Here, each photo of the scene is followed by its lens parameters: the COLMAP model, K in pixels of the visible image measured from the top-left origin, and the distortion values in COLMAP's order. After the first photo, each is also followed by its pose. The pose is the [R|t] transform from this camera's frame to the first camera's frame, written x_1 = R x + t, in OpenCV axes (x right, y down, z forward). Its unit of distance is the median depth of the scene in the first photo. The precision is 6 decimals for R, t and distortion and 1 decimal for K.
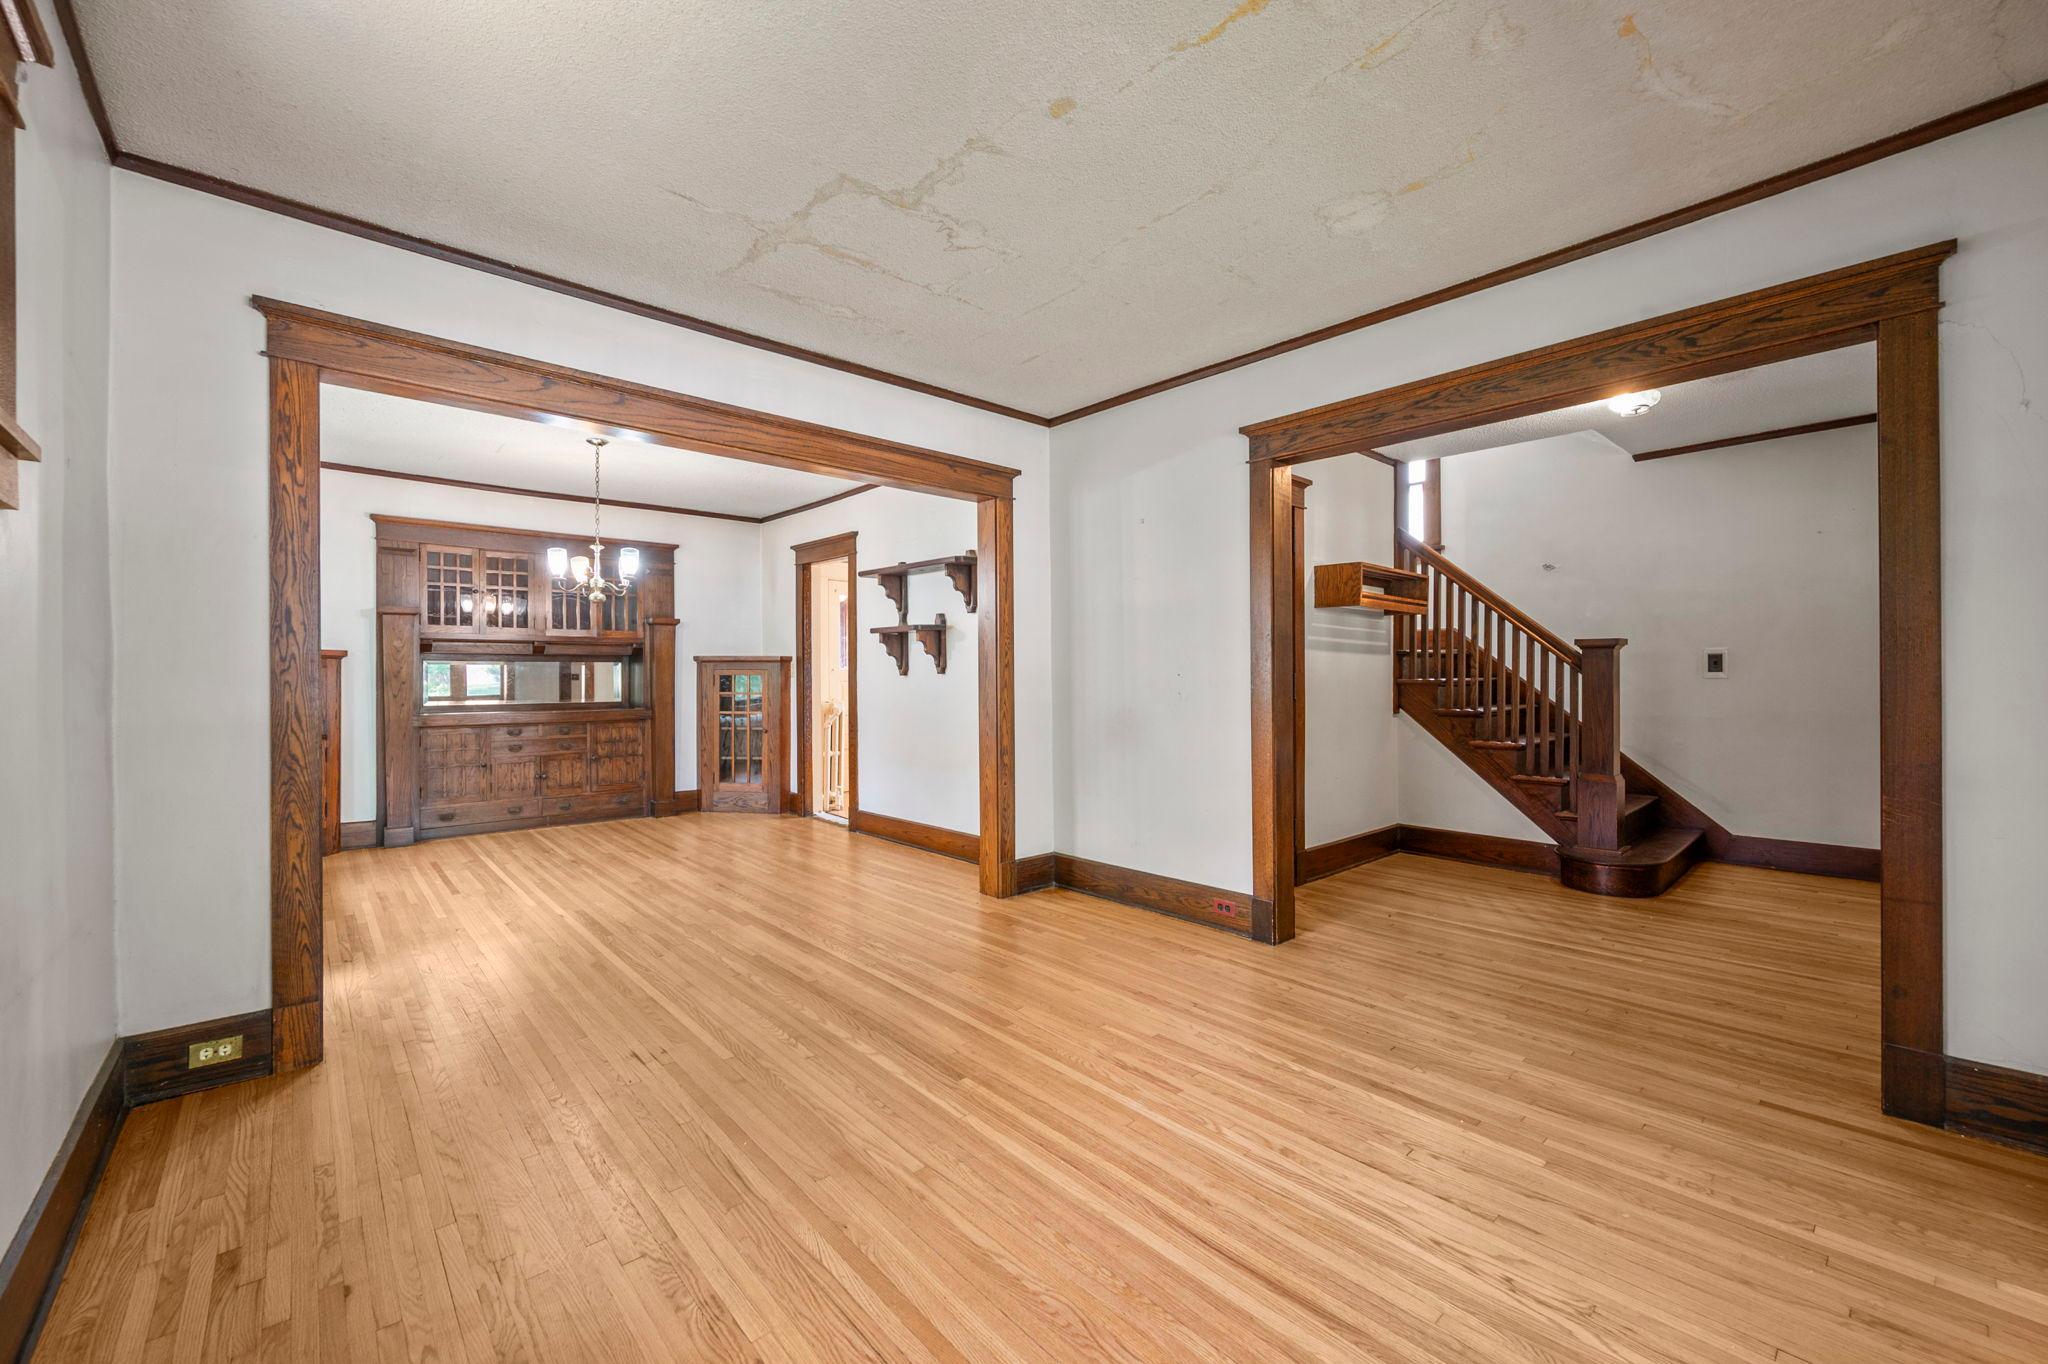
lens RADIAL K [[808.8, 0, 1021.9], [0, 808.8, 676.6], [0, 0, 1]] dist [-0.000751, -0.000291]
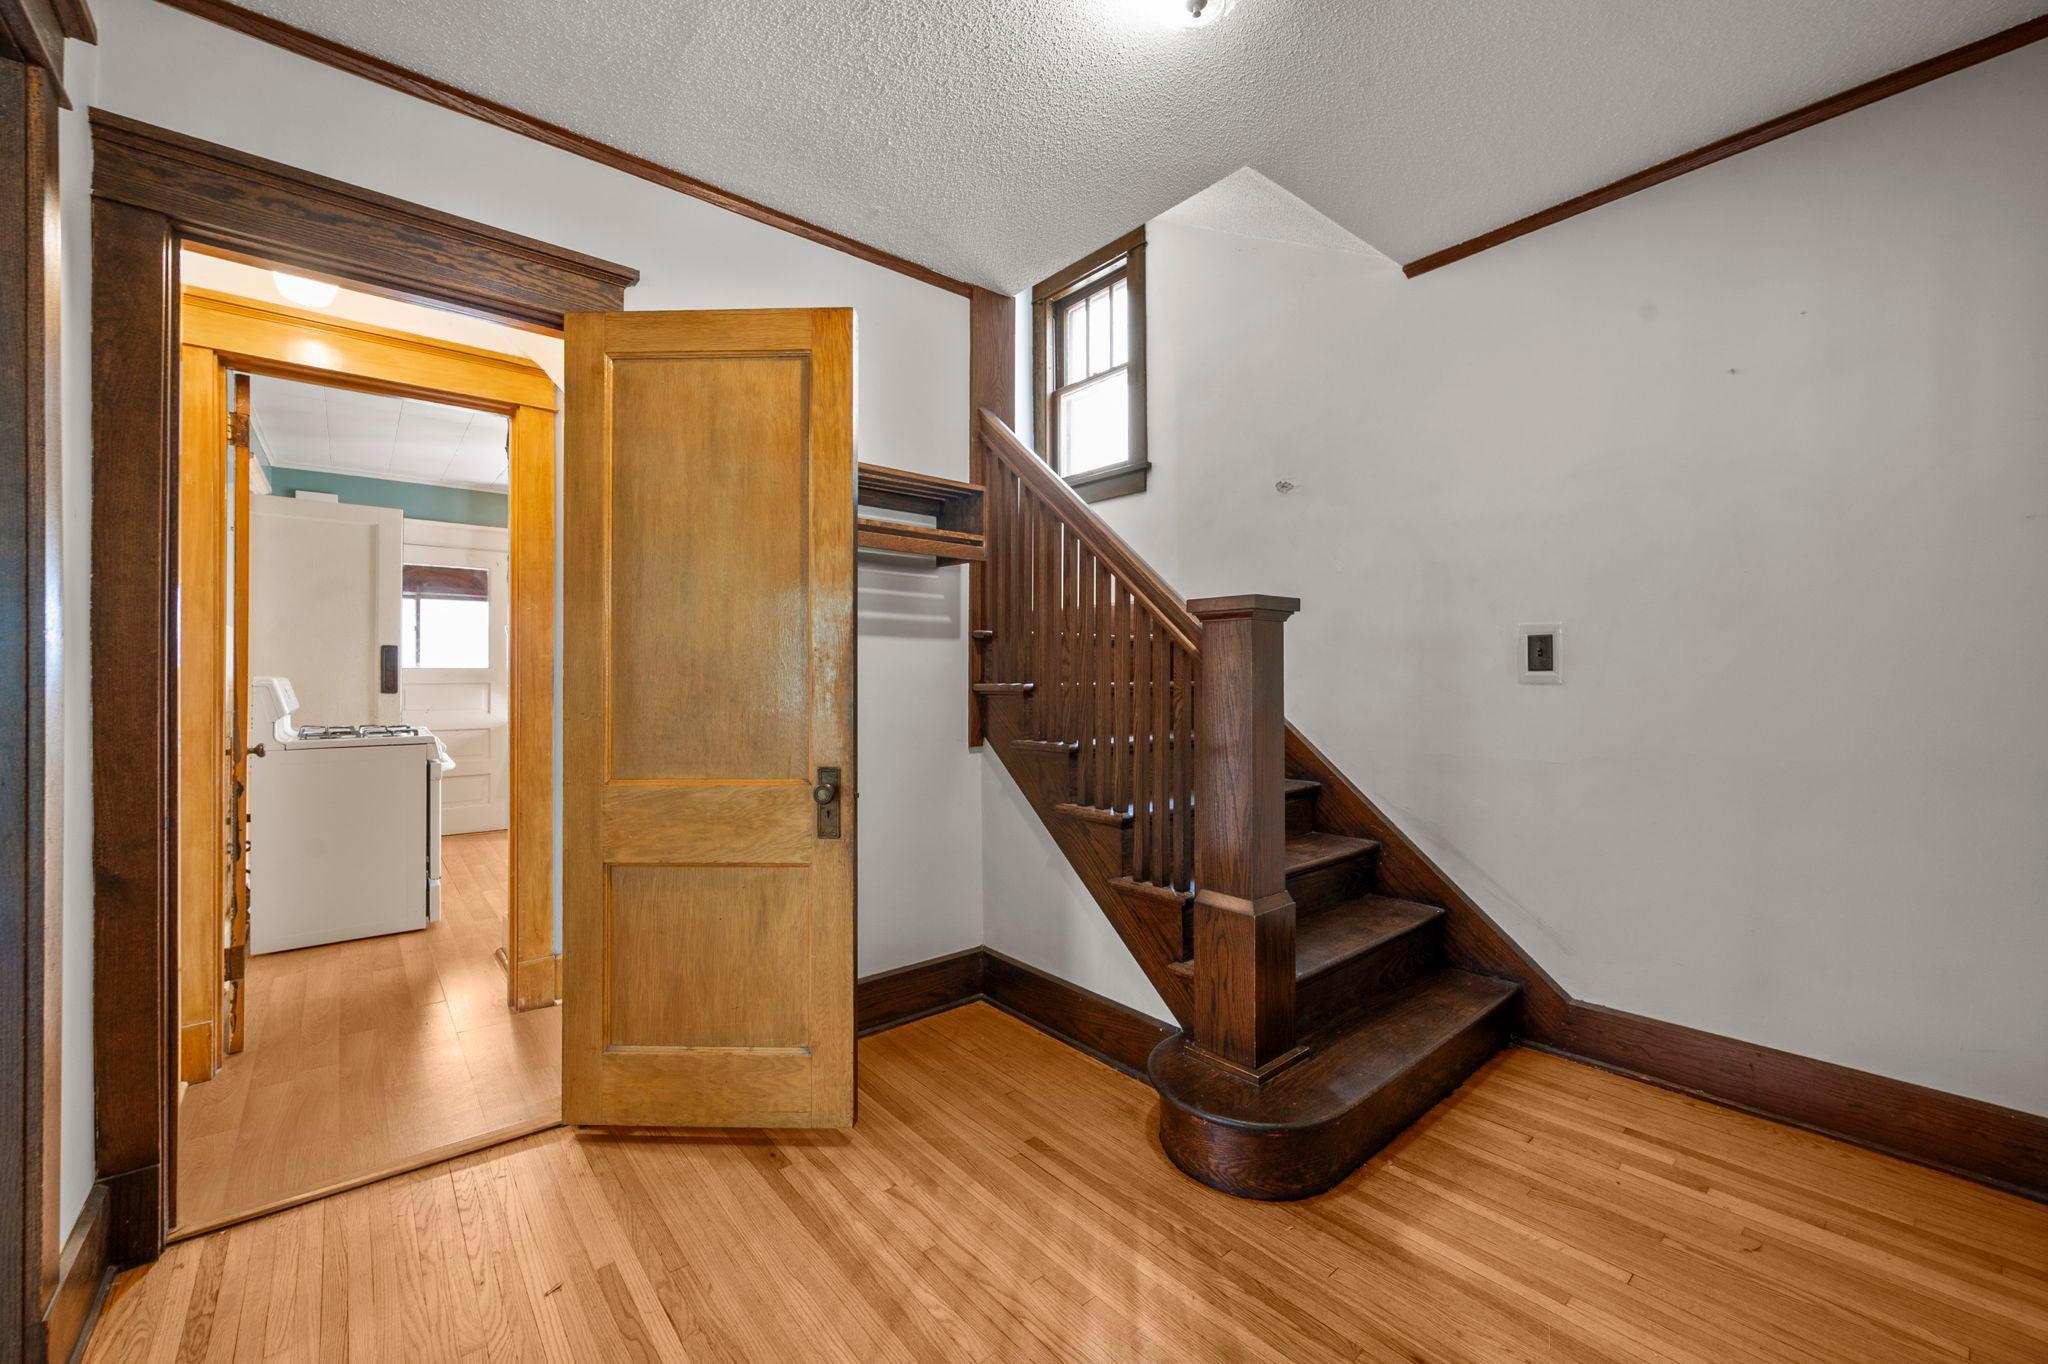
lens RADIAL K [[808.8, 0, 1023.4], [0, 808.8, 679.8], [0, 0, 1]] dist [-0.000751, -0.000291]
pose [[0.999377, 0.000127, -0.035300, 0.610919], [-0.000205, 0.999998, -0.002206, 0.001155], [0.035299, 0.002212, 0.999374, 0.534845]]
